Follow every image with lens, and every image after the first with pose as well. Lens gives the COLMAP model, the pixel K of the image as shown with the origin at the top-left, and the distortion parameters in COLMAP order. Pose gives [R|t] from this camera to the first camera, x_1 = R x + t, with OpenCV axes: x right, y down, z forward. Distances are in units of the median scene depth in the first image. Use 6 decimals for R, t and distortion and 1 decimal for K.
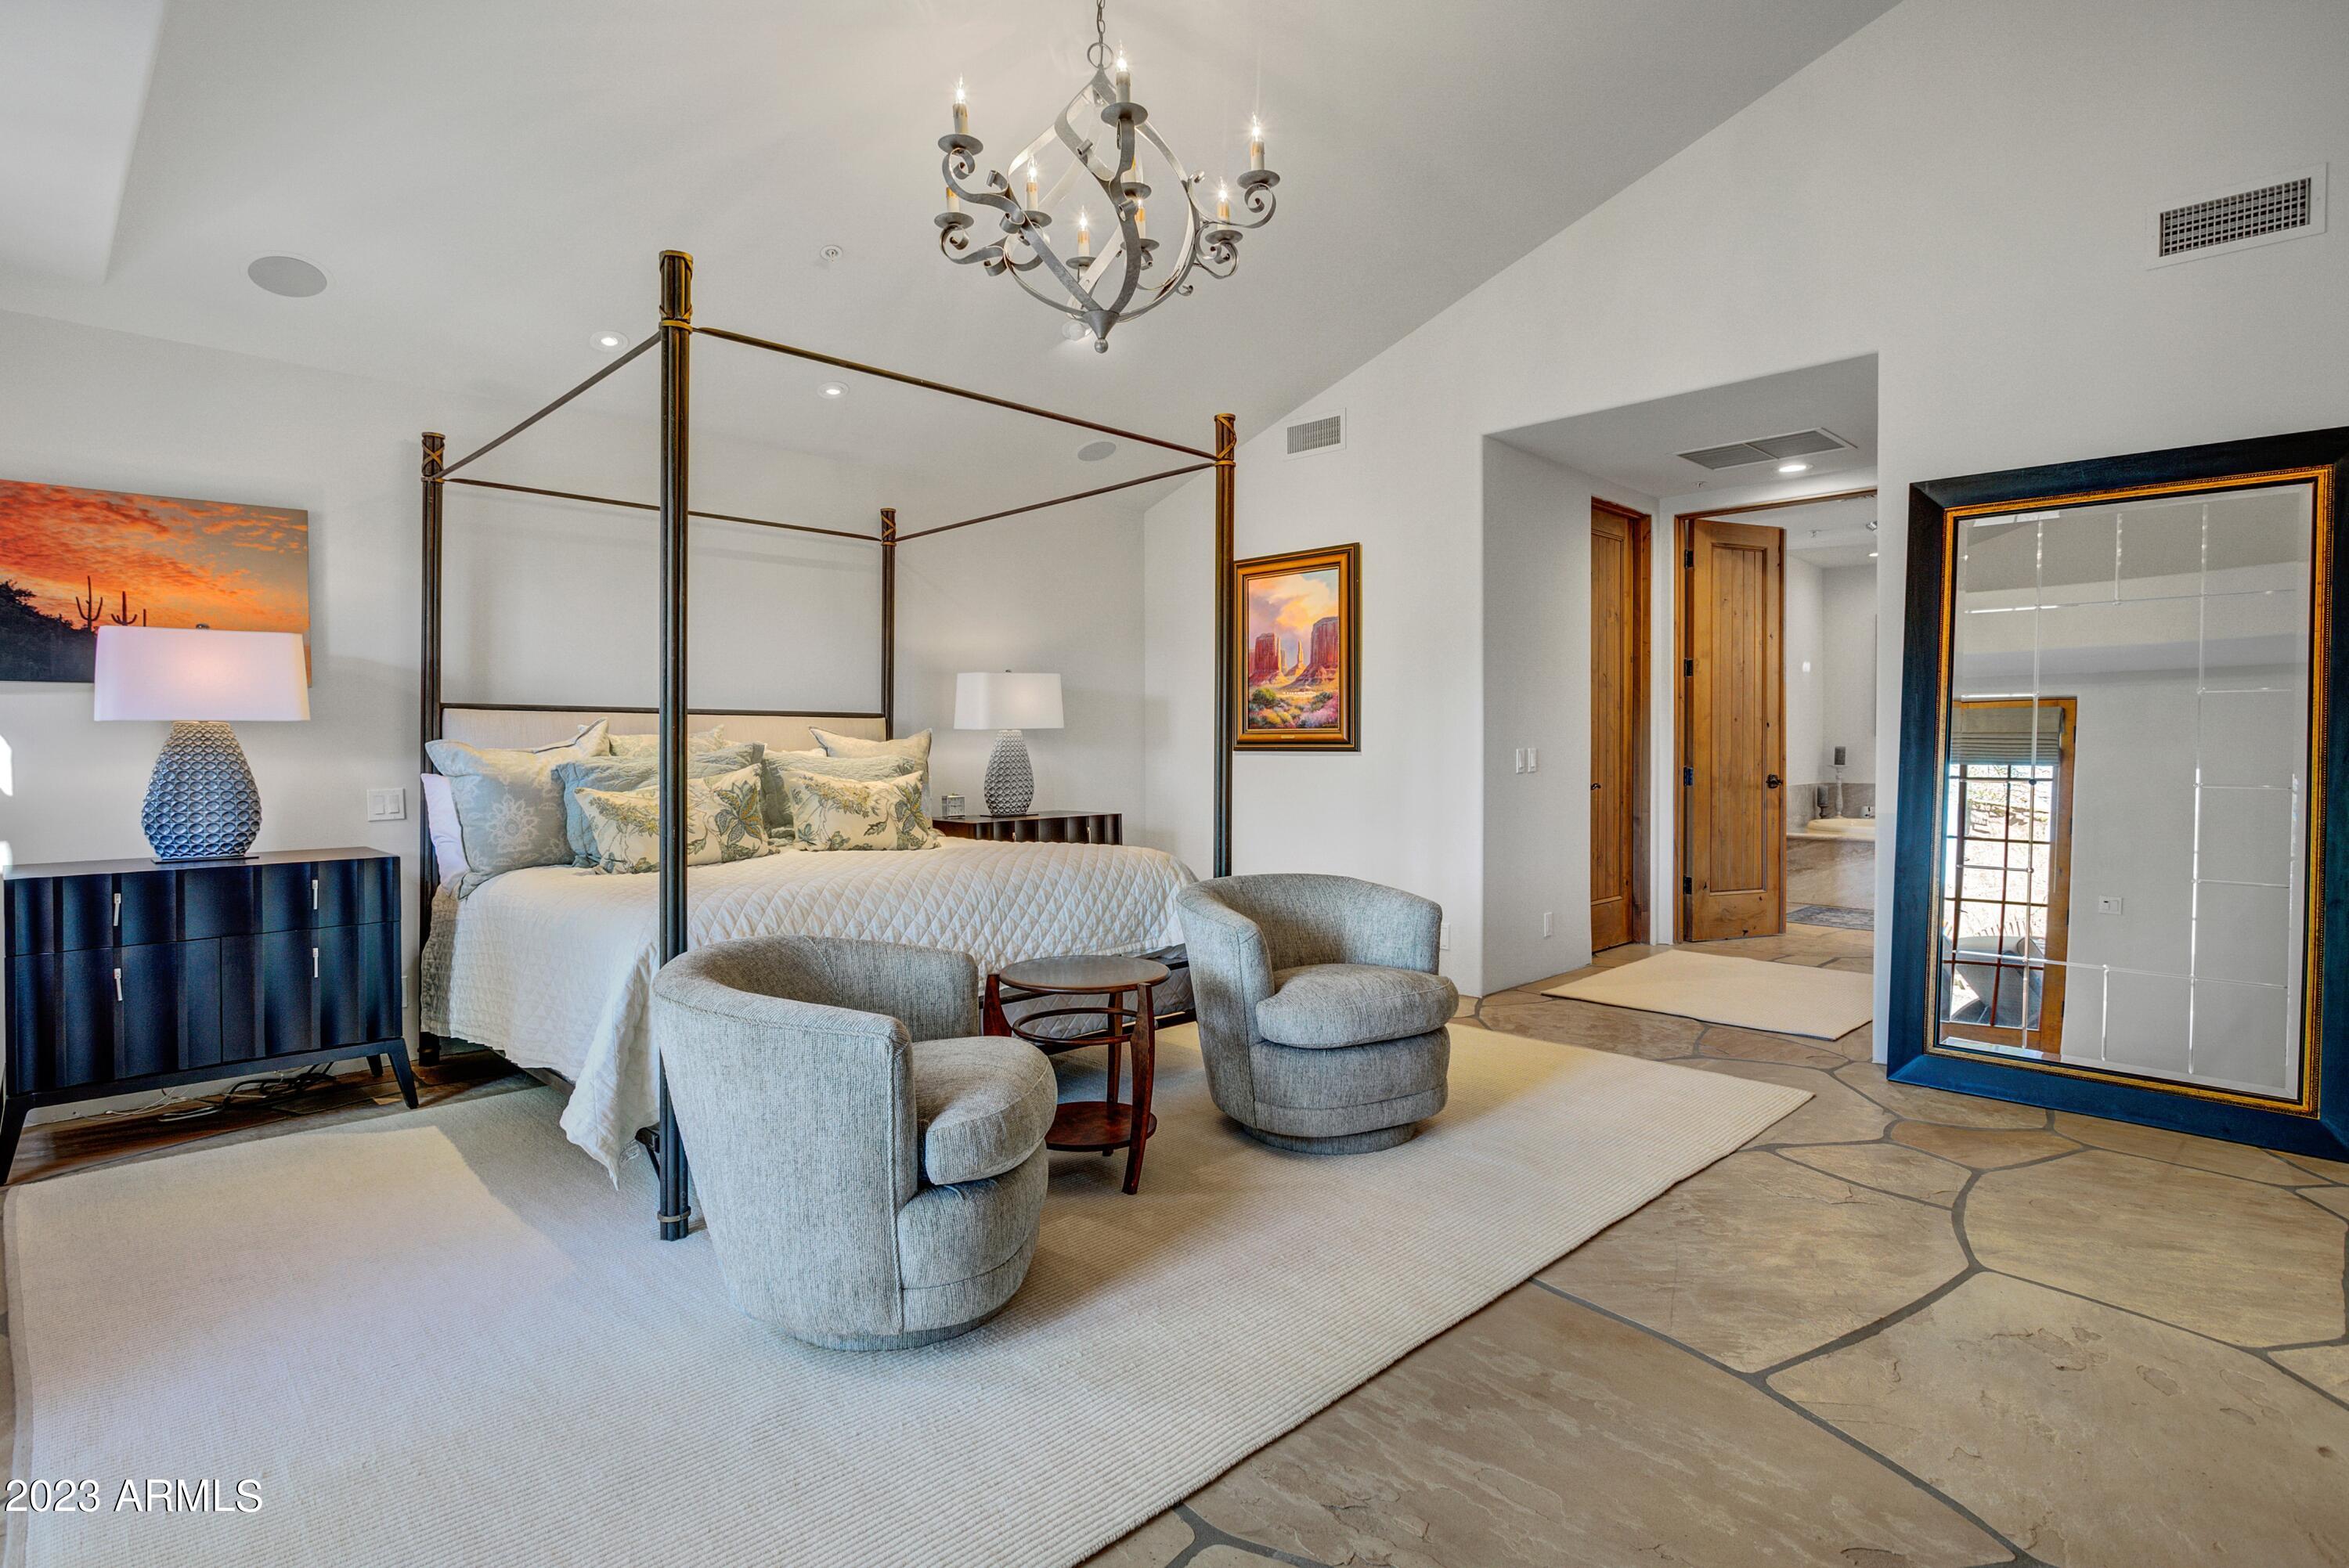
lens RADIAL K [[1180.7, 0, 1175.1], [0, 1180.7, 767.2], [0, 0, 1]] dist [-0.005775, 0.003221]
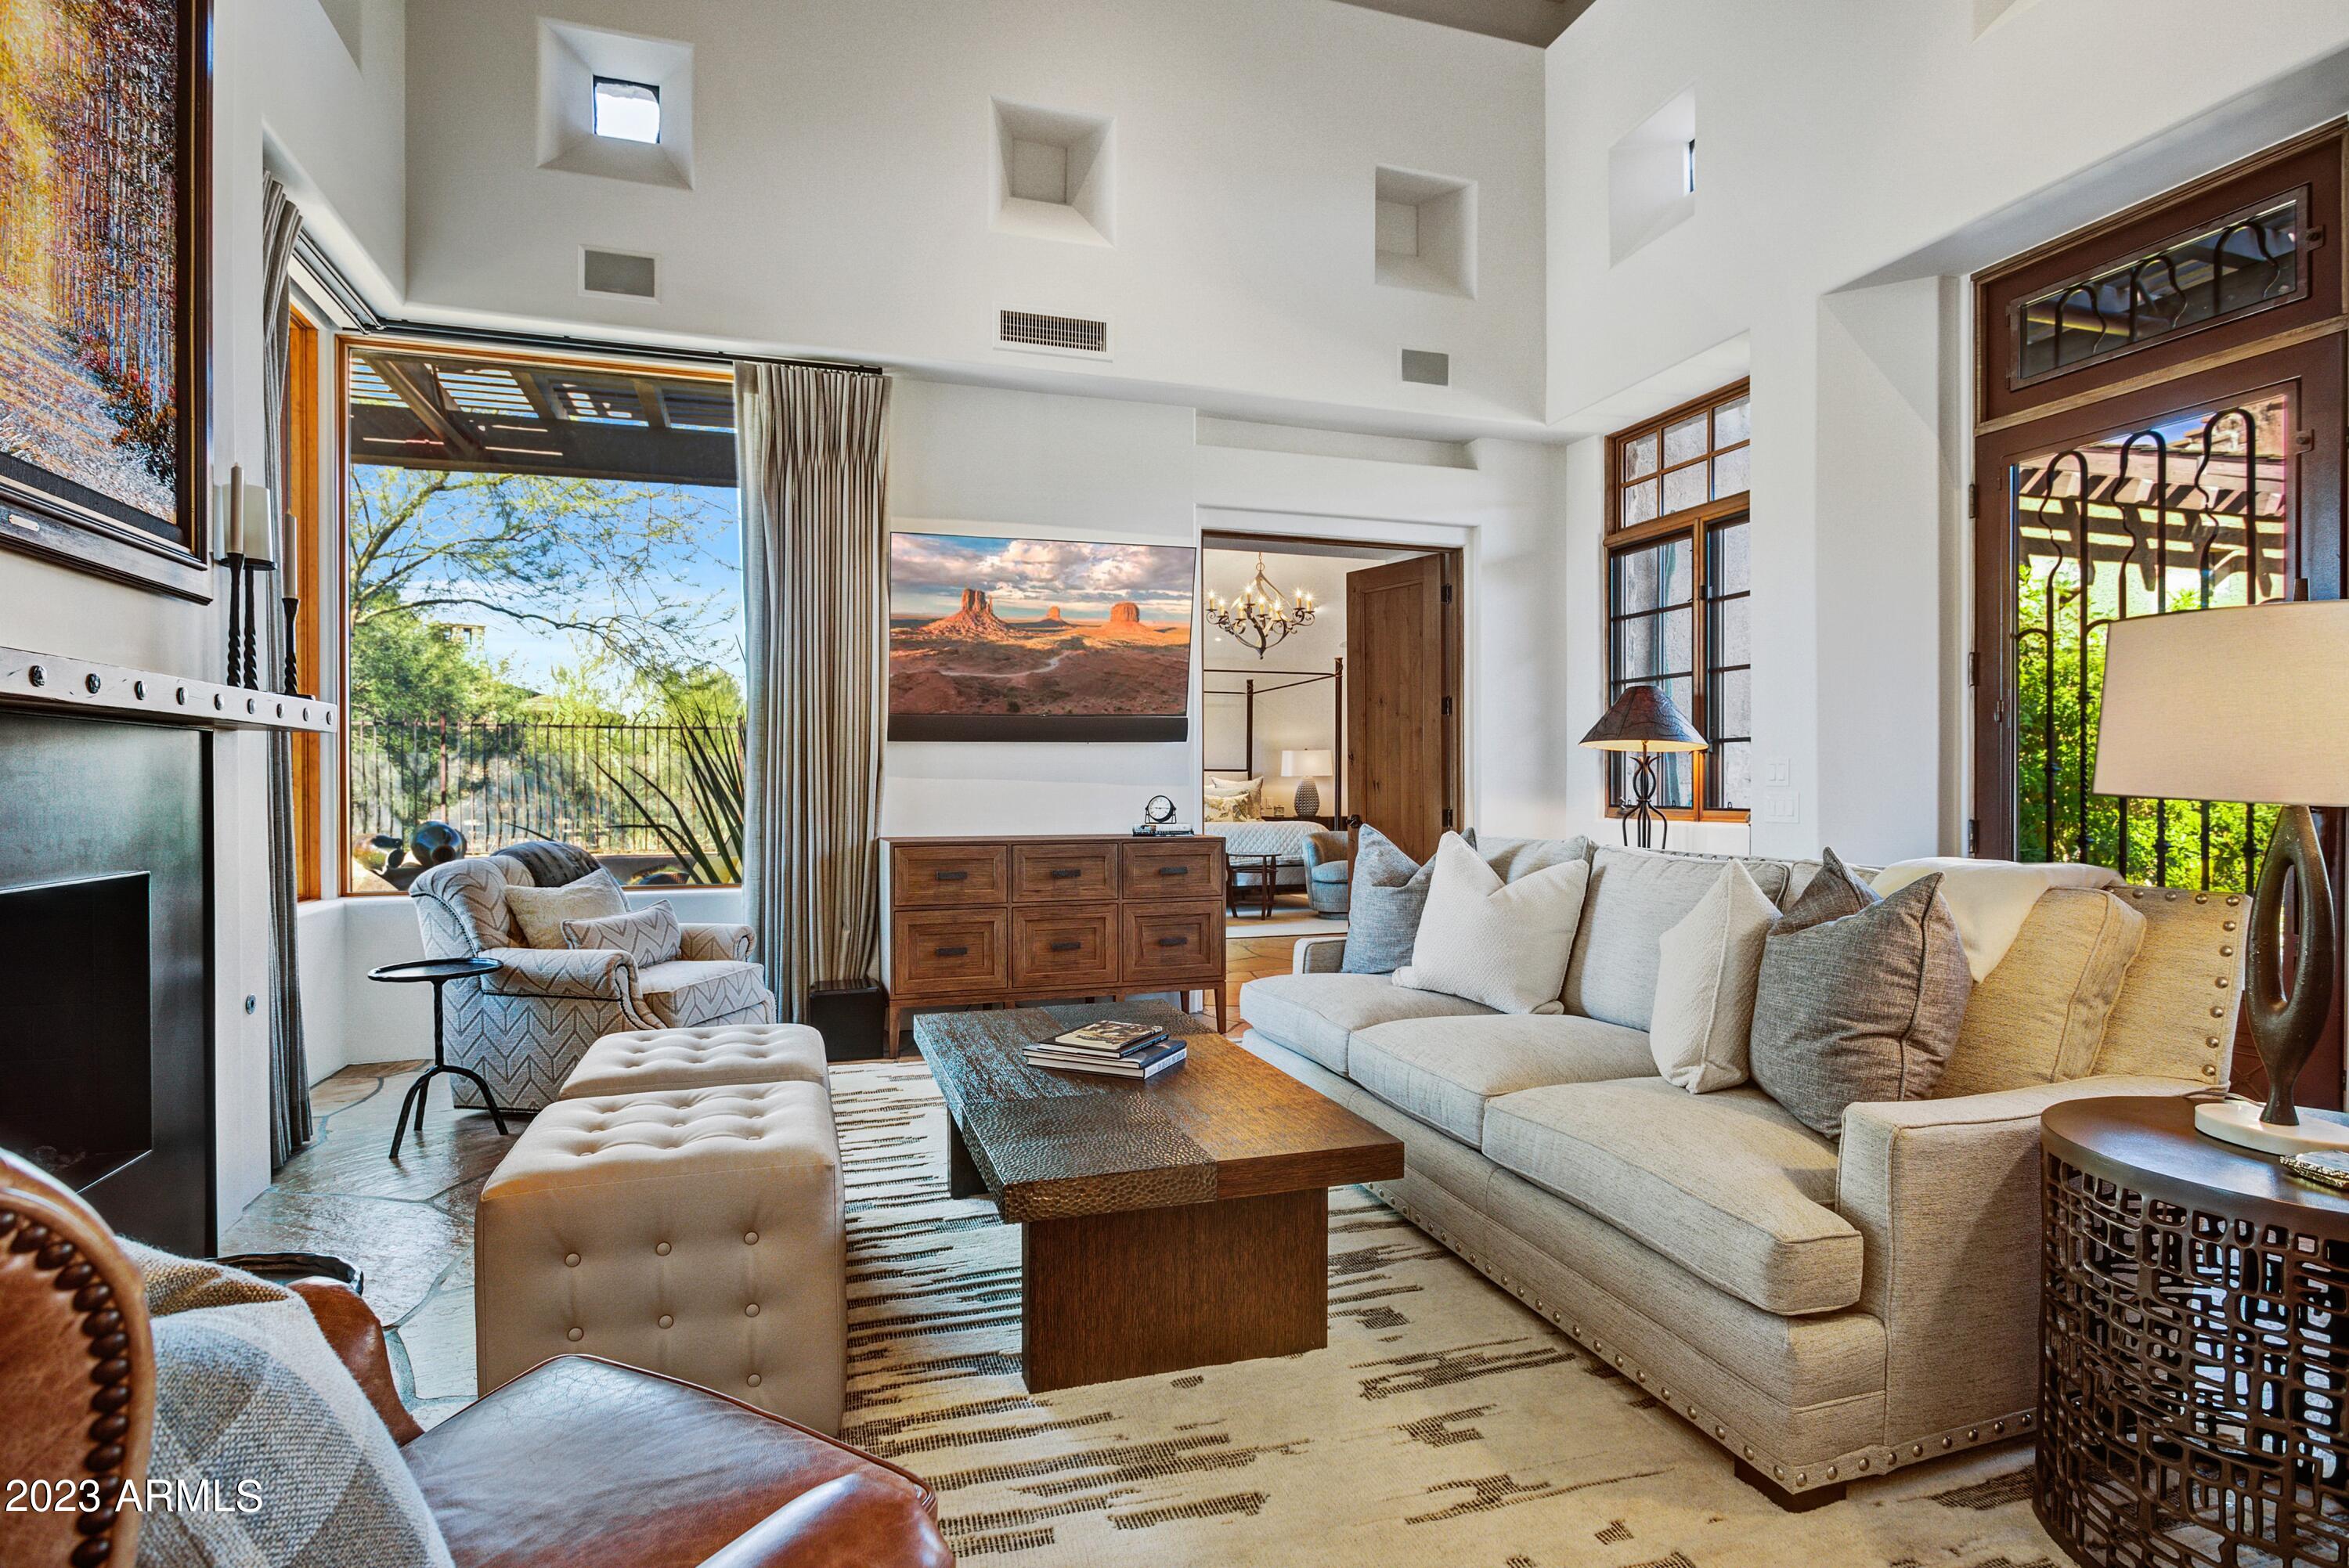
lens RADIAL K [[1180.7, 0, 1162.4], [0, 1180.7, 781.7], [0, 0, 1]] dist [-0.005775, 0.003221]
pose [[0.885182, 0.012951, -0.465065, 0.674697], [-0.025637, 0.999452, -0.020962, 0.031638], [0.464539, 0.030478, 0.885028, -1.104081]]
